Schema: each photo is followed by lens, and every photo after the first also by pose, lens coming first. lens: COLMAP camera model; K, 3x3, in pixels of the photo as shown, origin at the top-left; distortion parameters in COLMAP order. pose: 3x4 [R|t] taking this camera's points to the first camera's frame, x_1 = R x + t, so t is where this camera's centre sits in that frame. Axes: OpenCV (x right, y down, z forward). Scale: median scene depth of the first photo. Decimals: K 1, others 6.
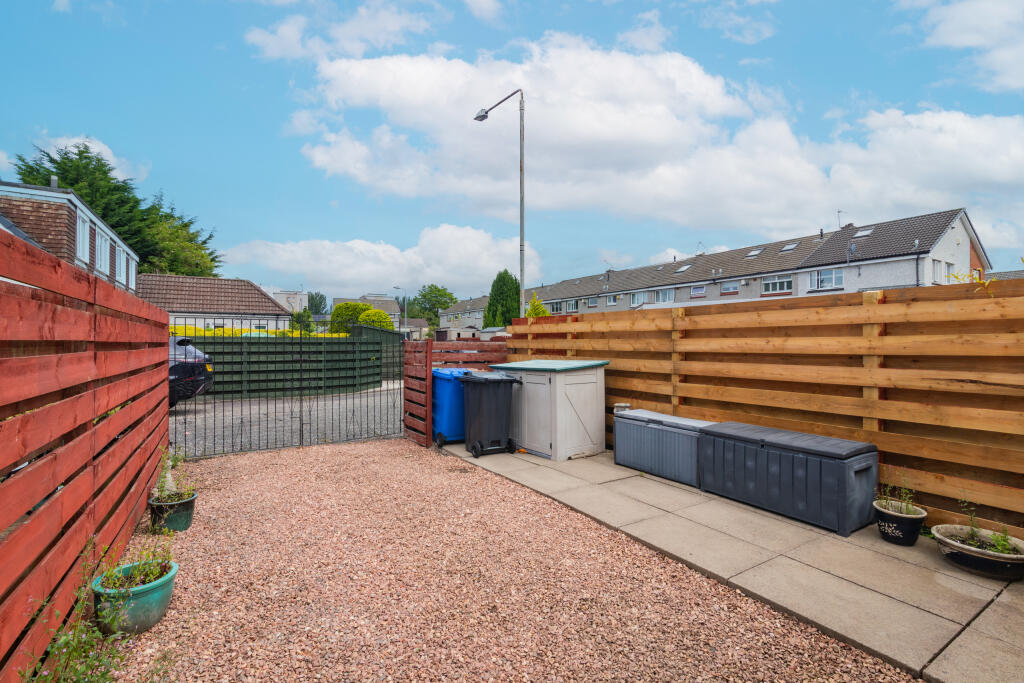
lens RADIAL K [[462.1, 0, 512.0], [0, 462.1, 341.5], [0, 0, 1]] dist [0.000141, -0.000090]
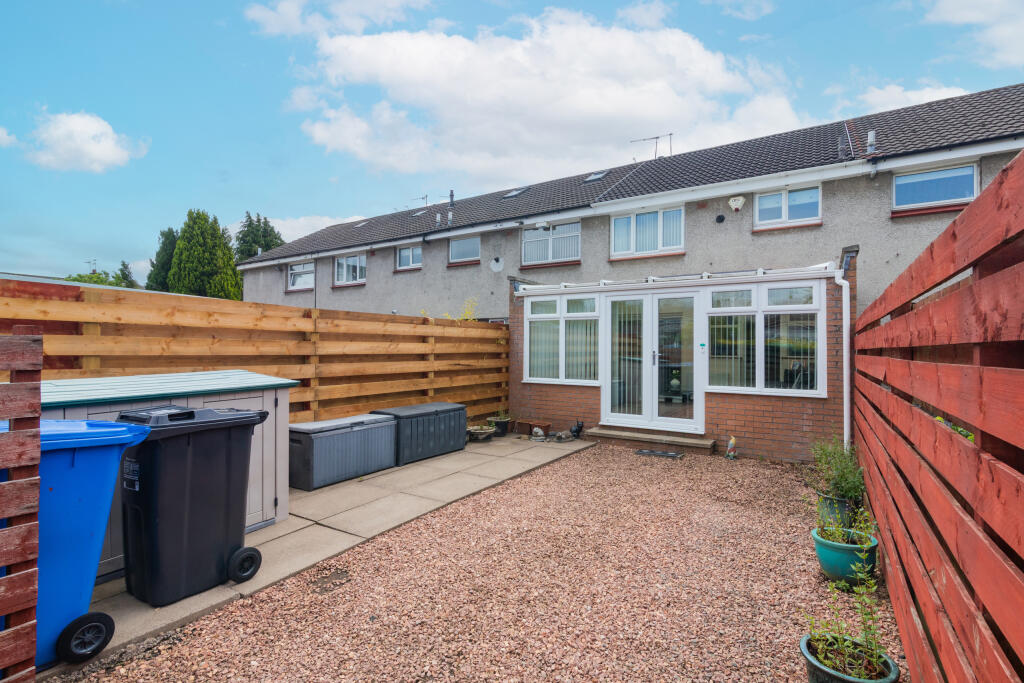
lens RADIAL K [[462.1, 0, 512.0], [0, 462.1, 341.5], [0, 0, 1]] dist [0.000141, -0.000090]
pose [[-0.415711, 0.010063, 0.909441, -0.778151], [-0.011388, 0.999803, -0.016268, 0.006114], [-0.909426, -0.017120, -0.415514, 1.156624]]
